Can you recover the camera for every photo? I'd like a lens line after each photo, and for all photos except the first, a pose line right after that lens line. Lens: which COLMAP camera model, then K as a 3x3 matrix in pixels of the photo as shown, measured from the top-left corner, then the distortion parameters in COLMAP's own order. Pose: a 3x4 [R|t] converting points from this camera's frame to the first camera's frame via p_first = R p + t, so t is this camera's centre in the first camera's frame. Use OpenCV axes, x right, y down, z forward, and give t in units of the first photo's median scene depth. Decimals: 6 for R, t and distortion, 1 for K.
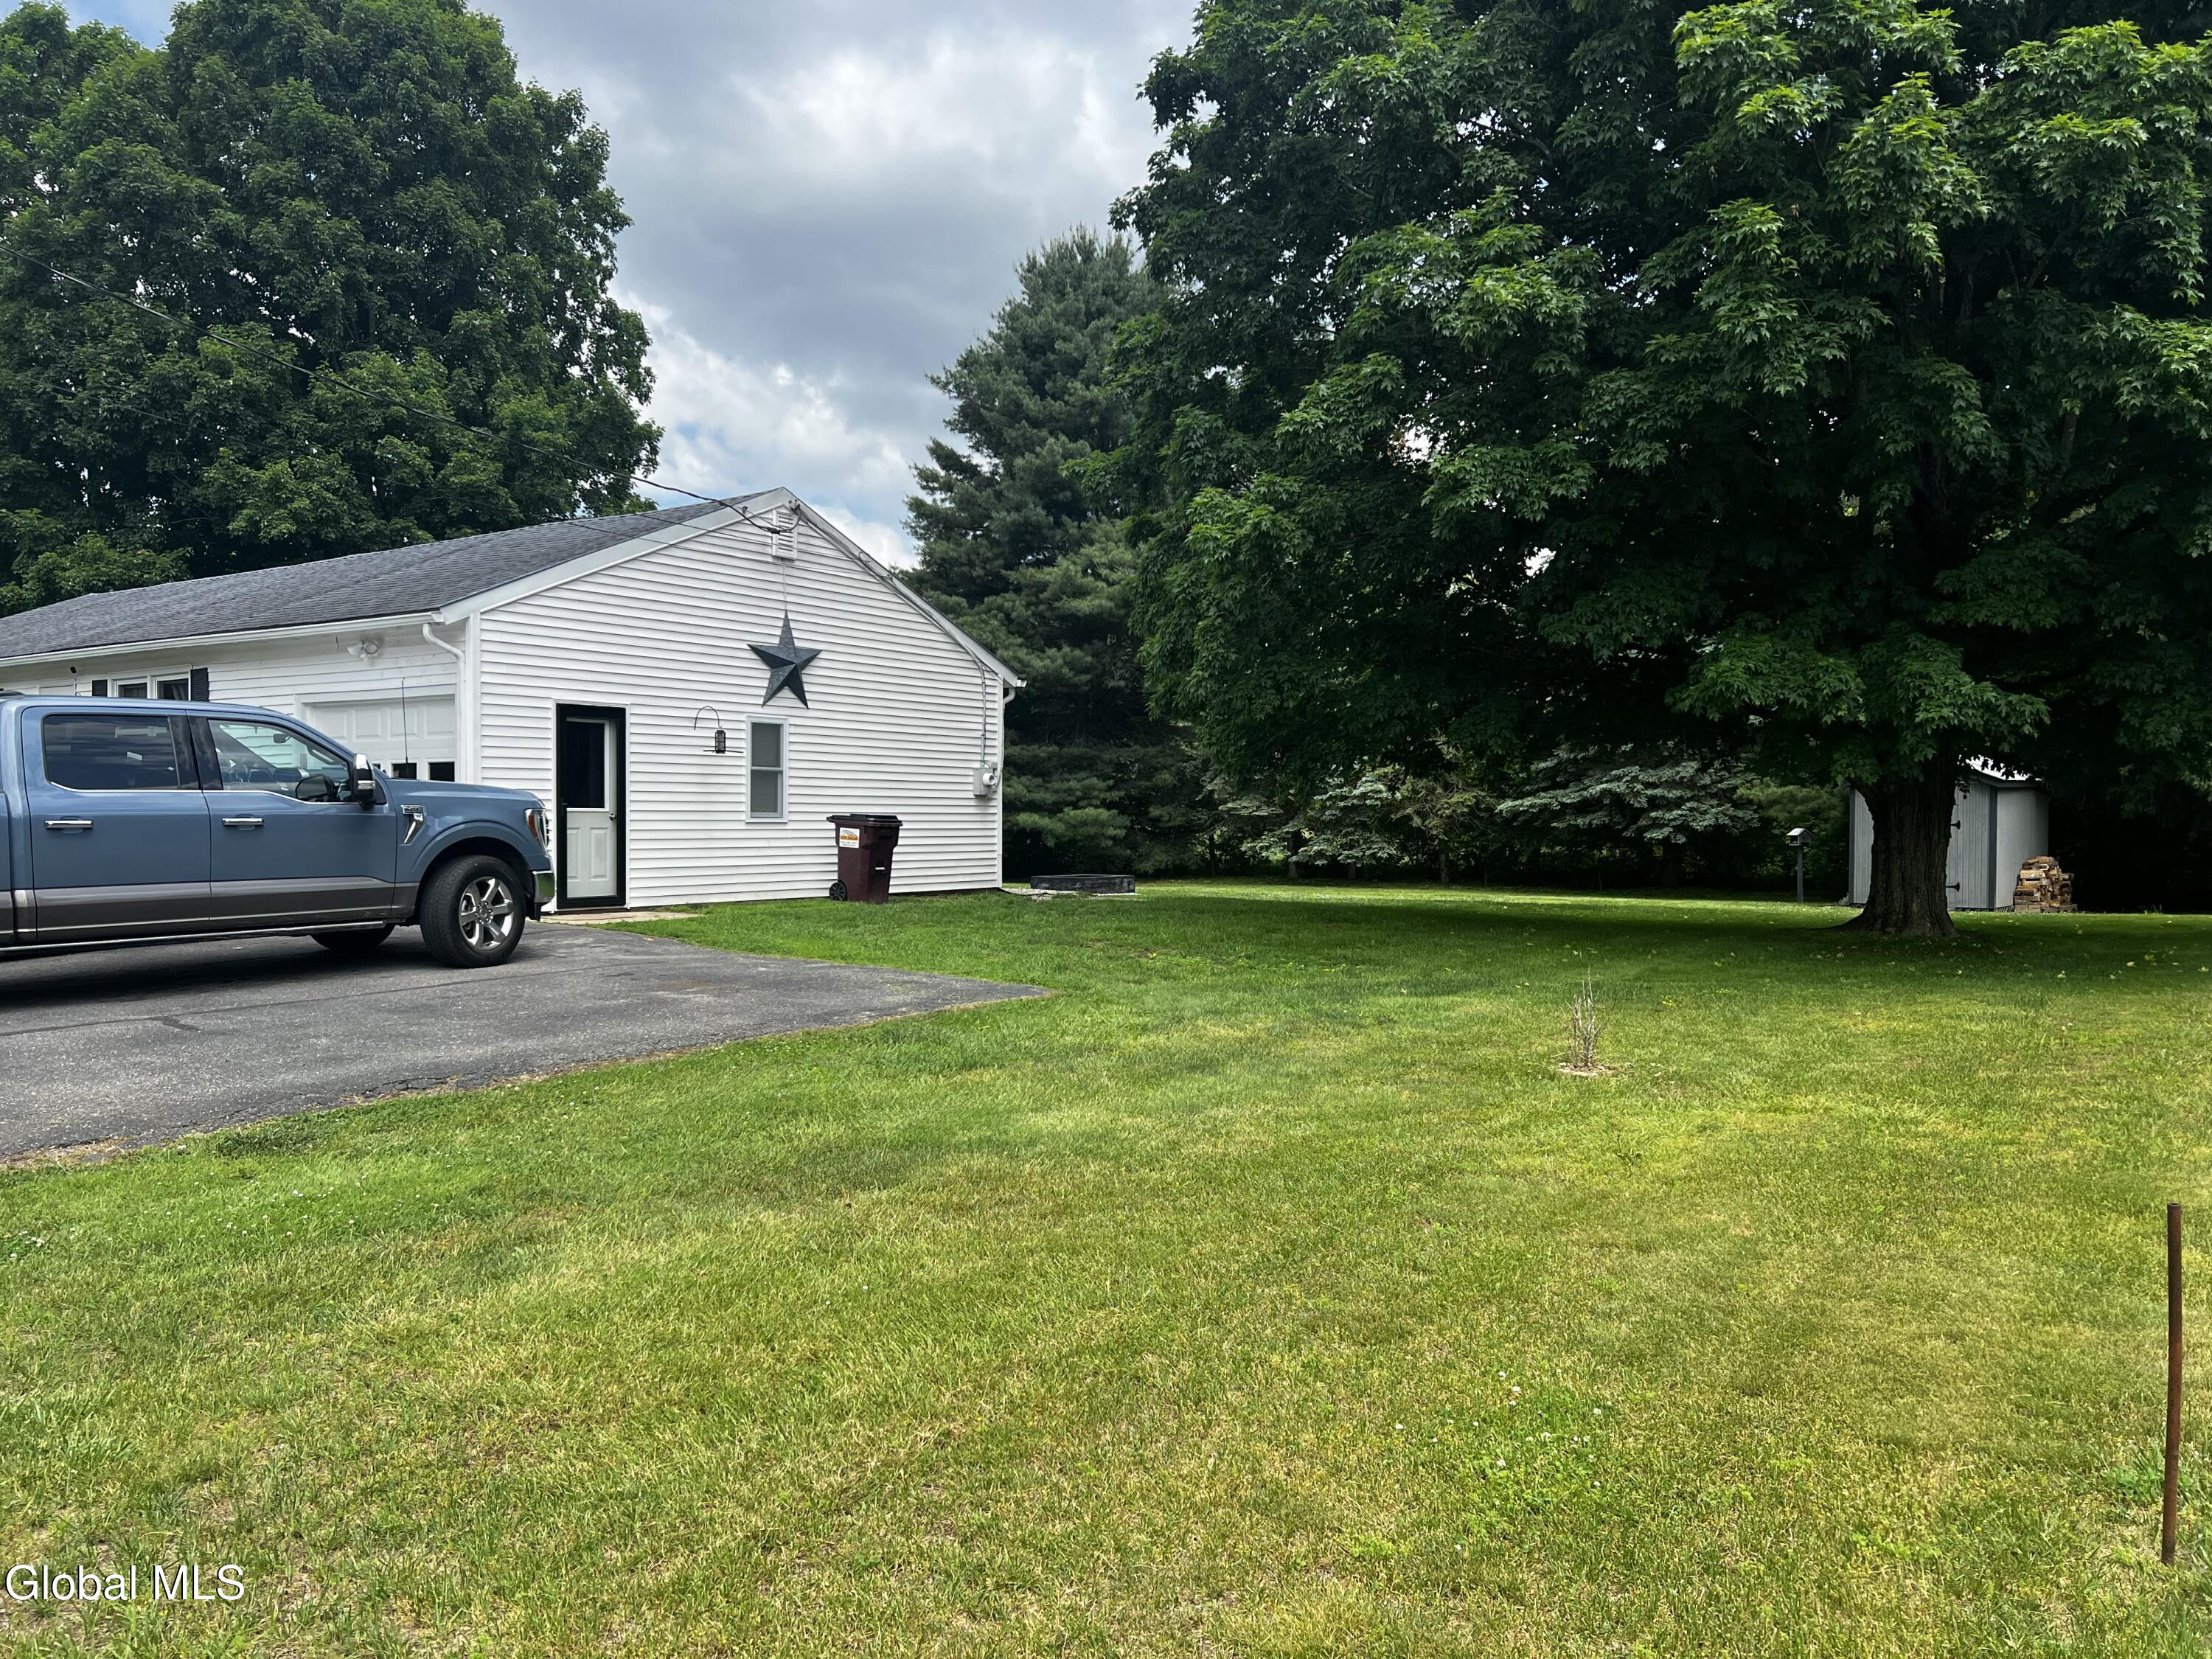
lens RADIAL K [[1698.1, 0, 1104.7], [0, 1698.1, 869.7], [0, 0, 1]] dist [0.027672, -0.039401]
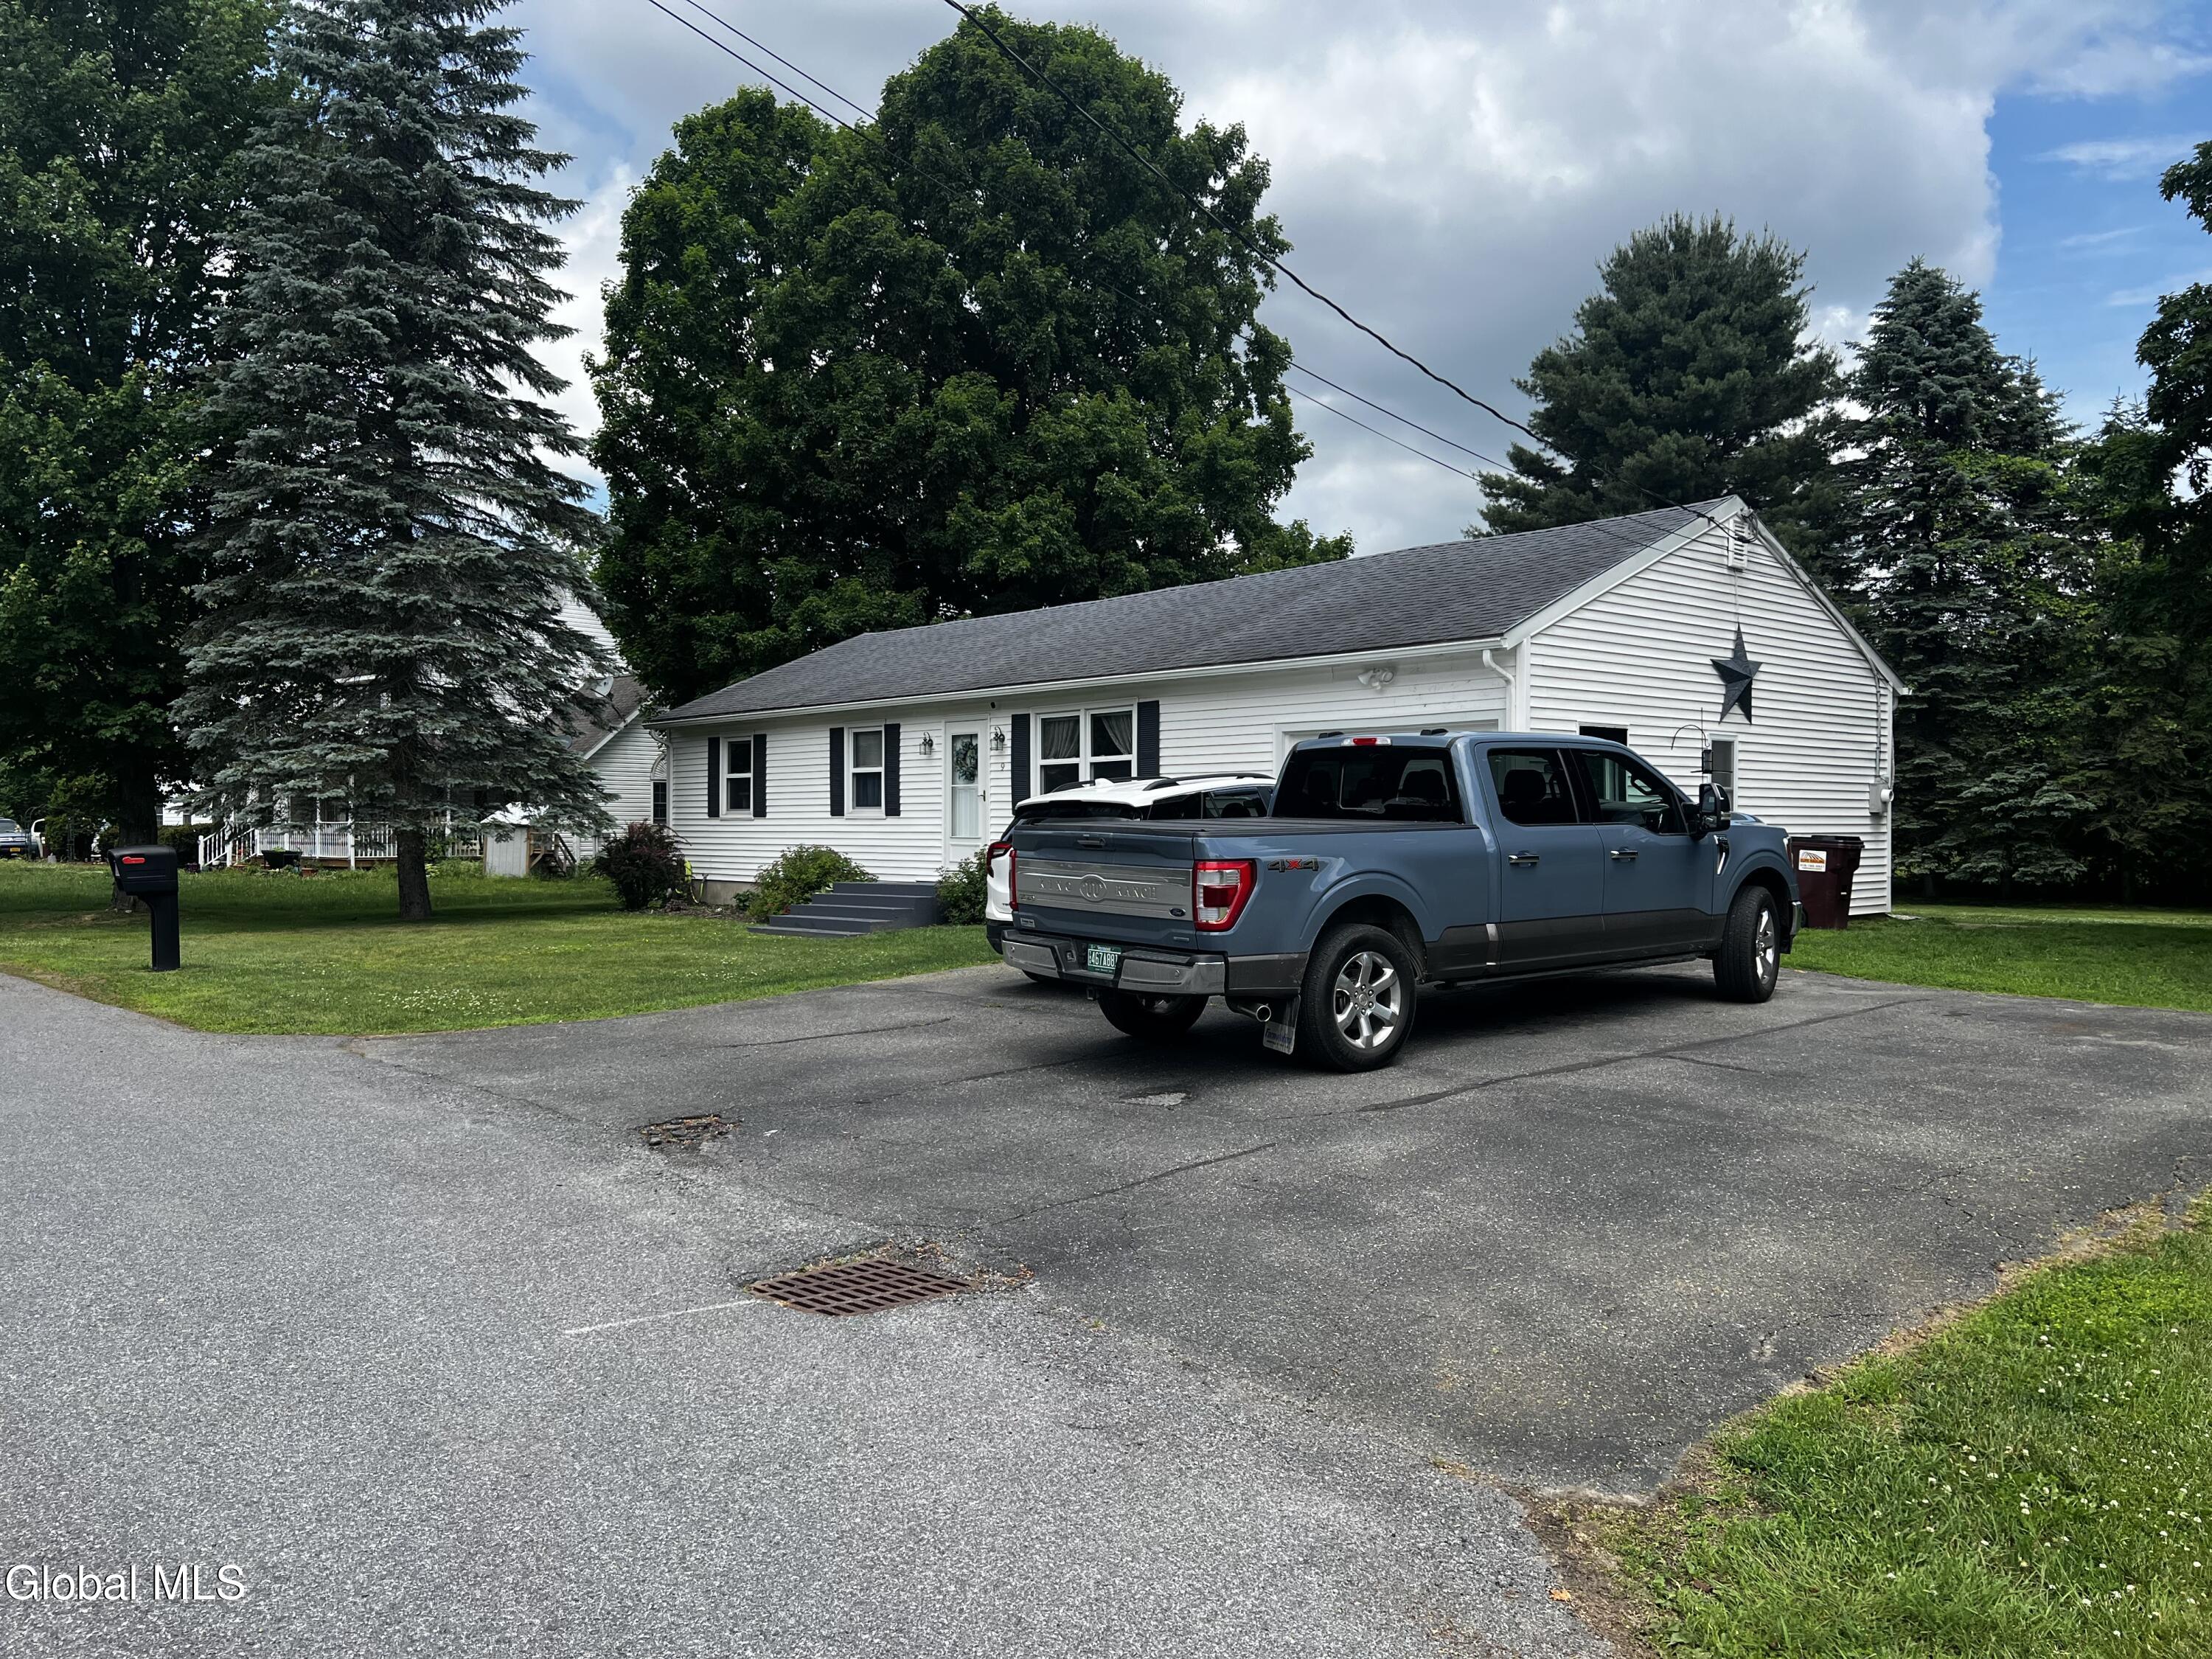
lens RADIAL K [[1725.4, 0, 1106.0], [0, 1725.4, 829.5], [0, 0, 1]] dist [0.107620, -0.307618]
pose [[0.976037, -0.010229, -0.217365, -0.189504], [0.003004, 0.999433, -0.033544, -0.002633], [0.217584, 0.032088, 0.975514, -0.016824]]
